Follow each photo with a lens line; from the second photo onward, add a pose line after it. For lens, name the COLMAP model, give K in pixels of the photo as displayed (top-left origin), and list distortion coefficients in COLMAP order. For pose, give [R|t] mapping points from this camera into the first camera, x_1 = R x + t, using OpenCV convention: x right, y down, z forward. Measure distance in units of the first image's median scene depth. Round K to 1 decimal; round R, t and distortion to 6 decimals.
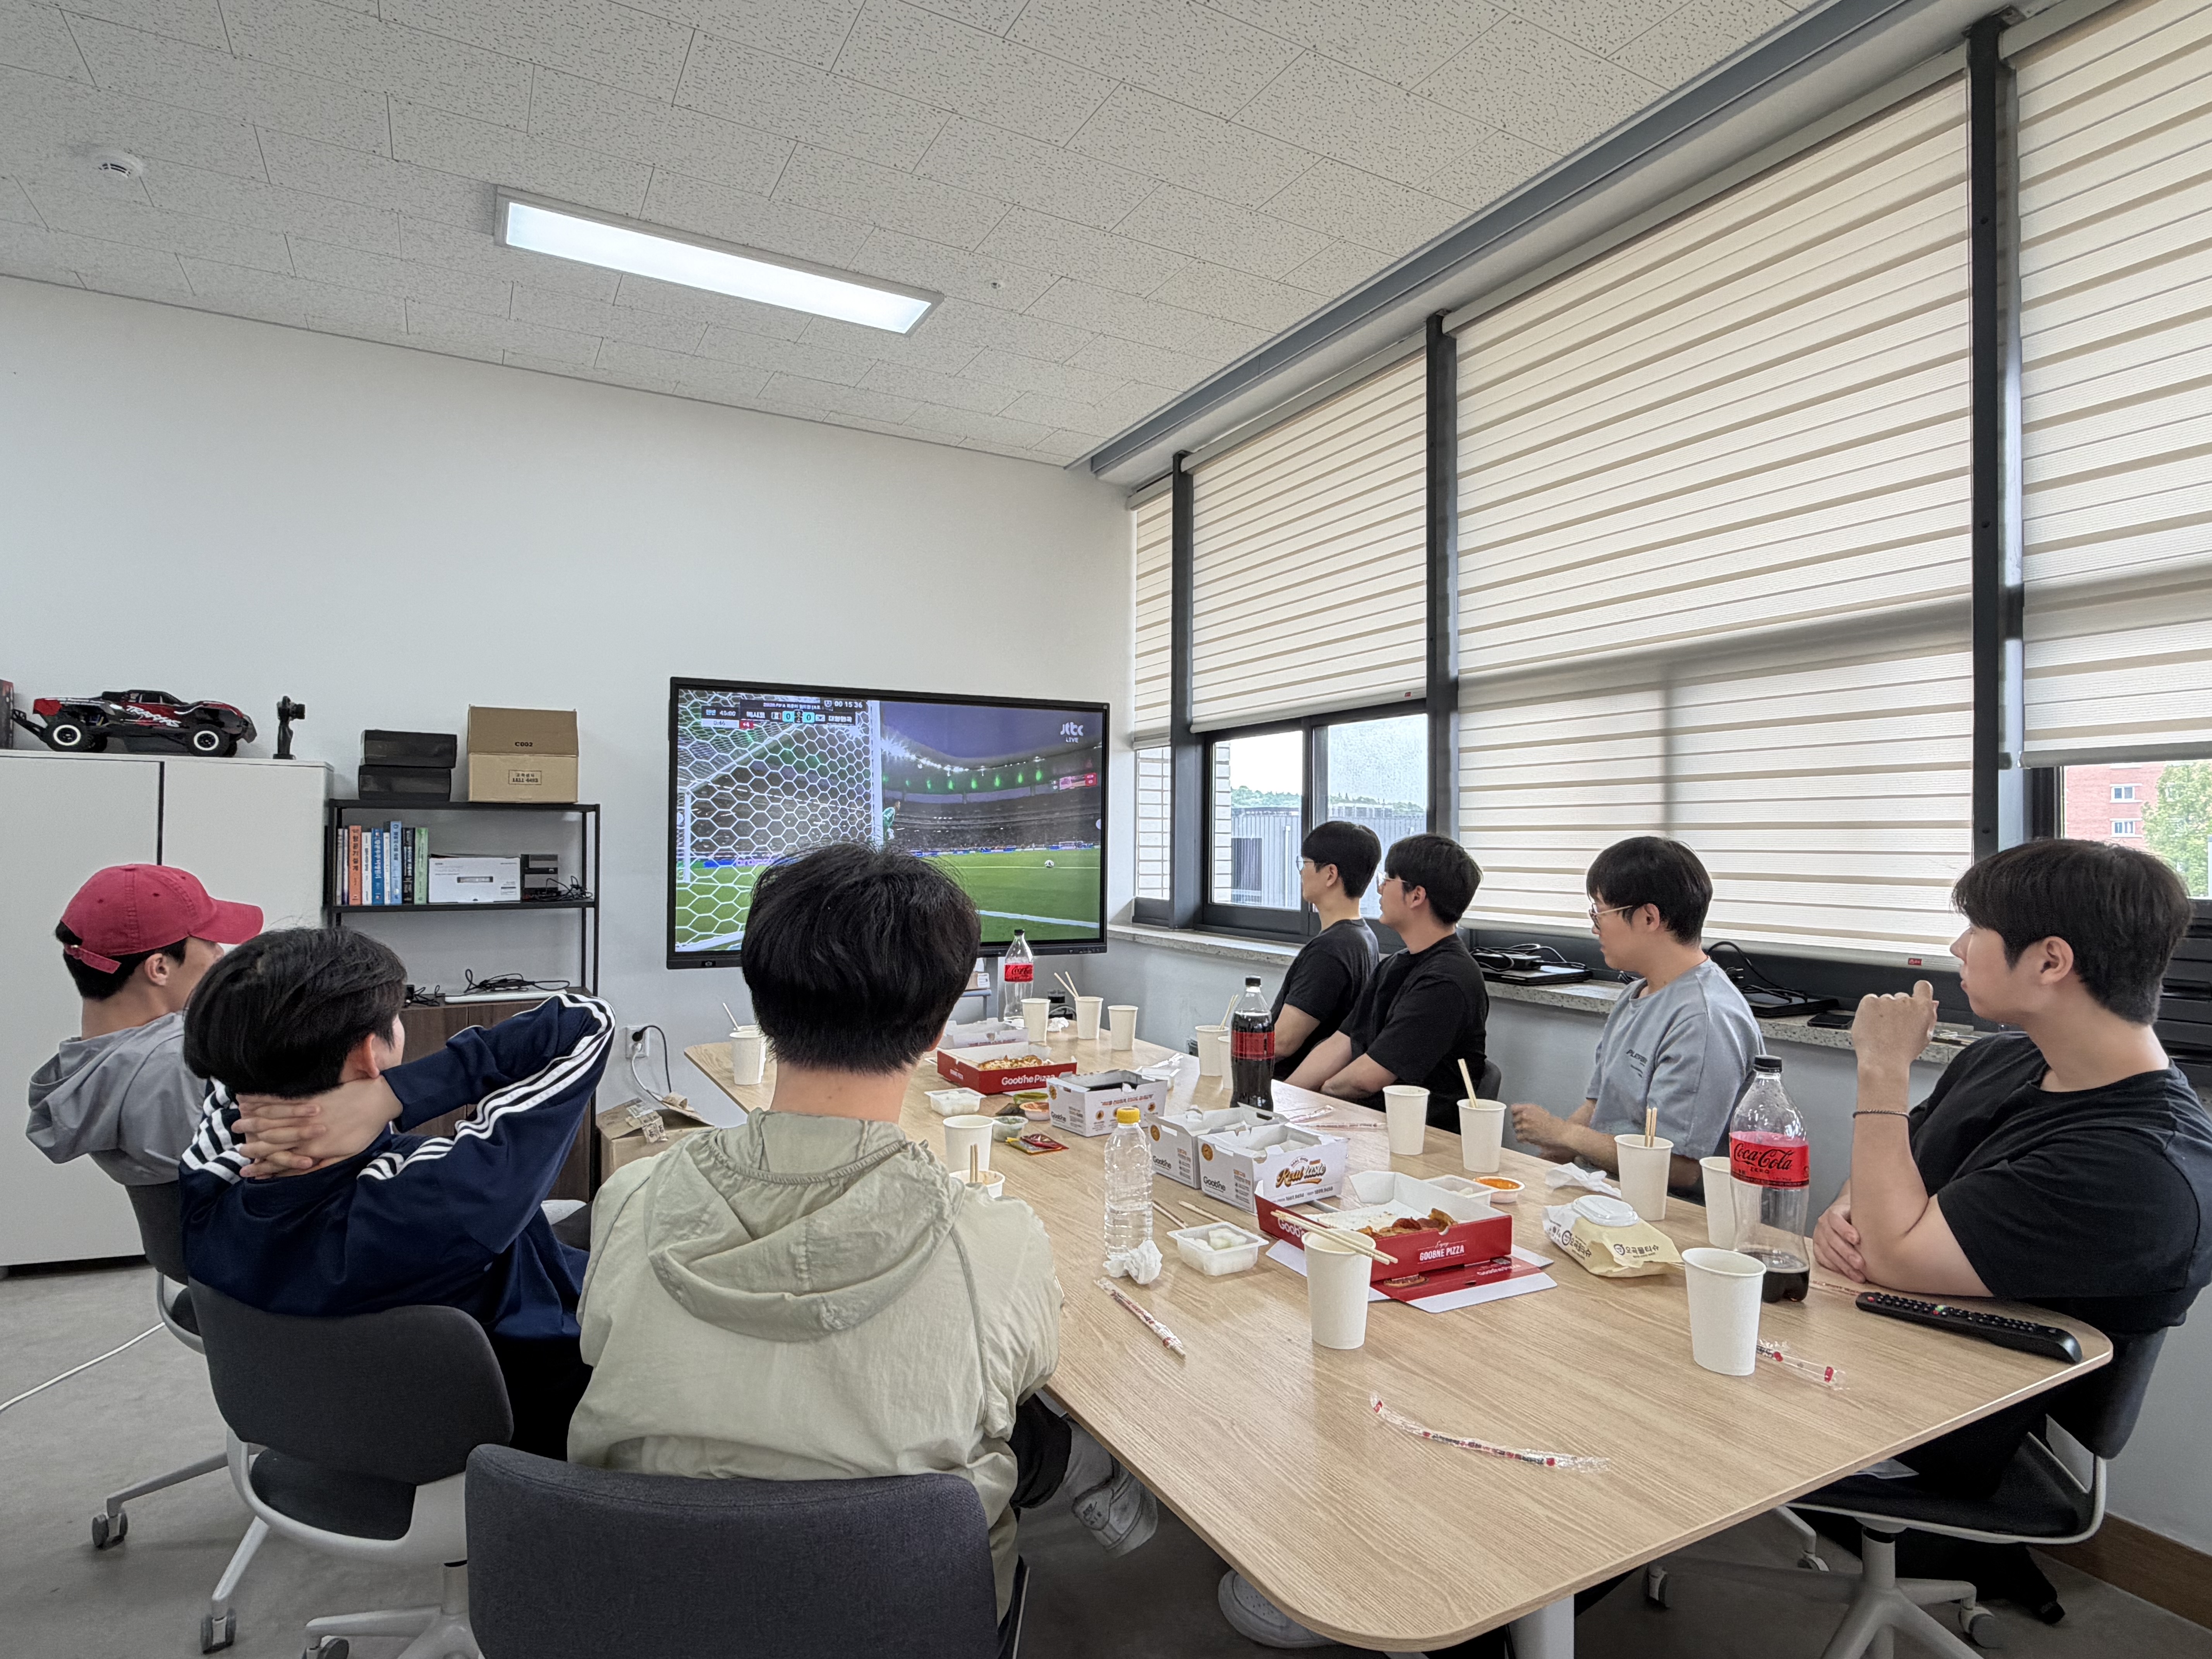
lens RADIAL K [[1176.6, 0, 1108.7], [0, 1176.6, 825.2], [0, 0, 1]] dist [-0.066366, 0.037403]
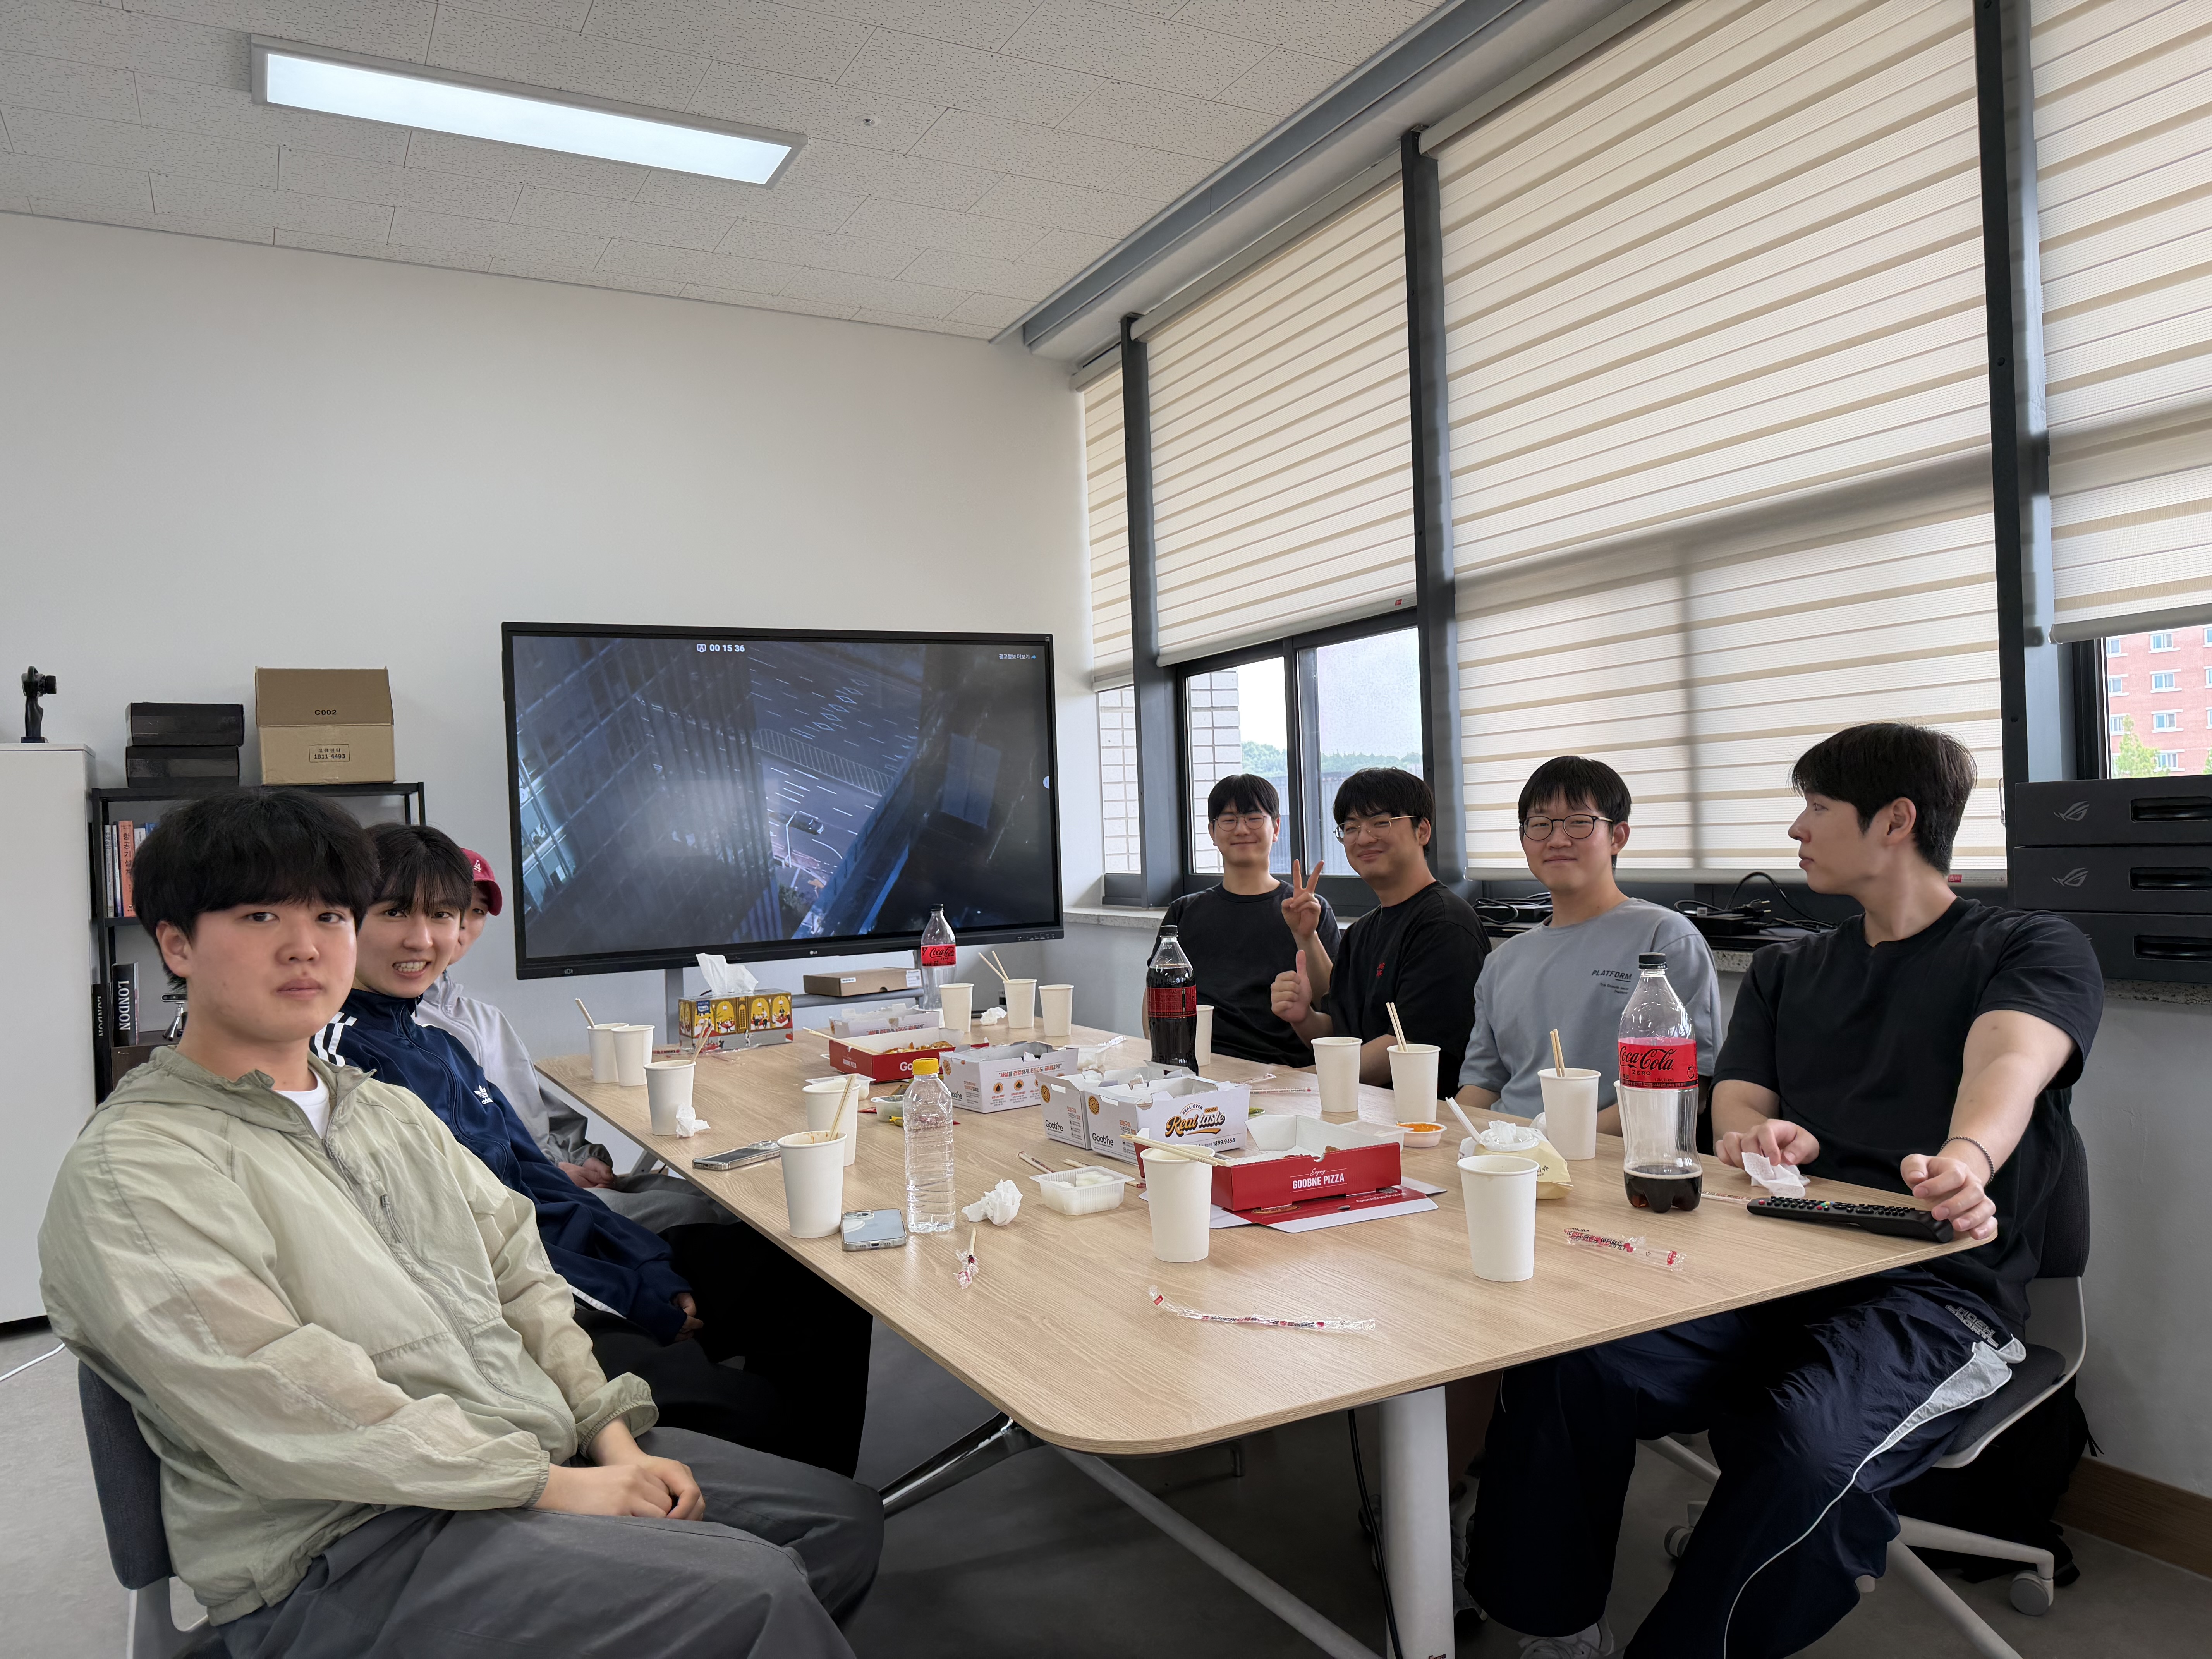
lens RADIAL K [[1537.3, 0, 1103.5], [0, 1537.3, 842.0], [0, 0, 1]] dist [0.003261, -0.039848]
pose [[0.998919, -0.046074, -0.006226, 0.050550], [0.046214, 0.998629, 0.024585, 0.021100], [0.005085, -0.024847, 0.999678, -0.089885]]
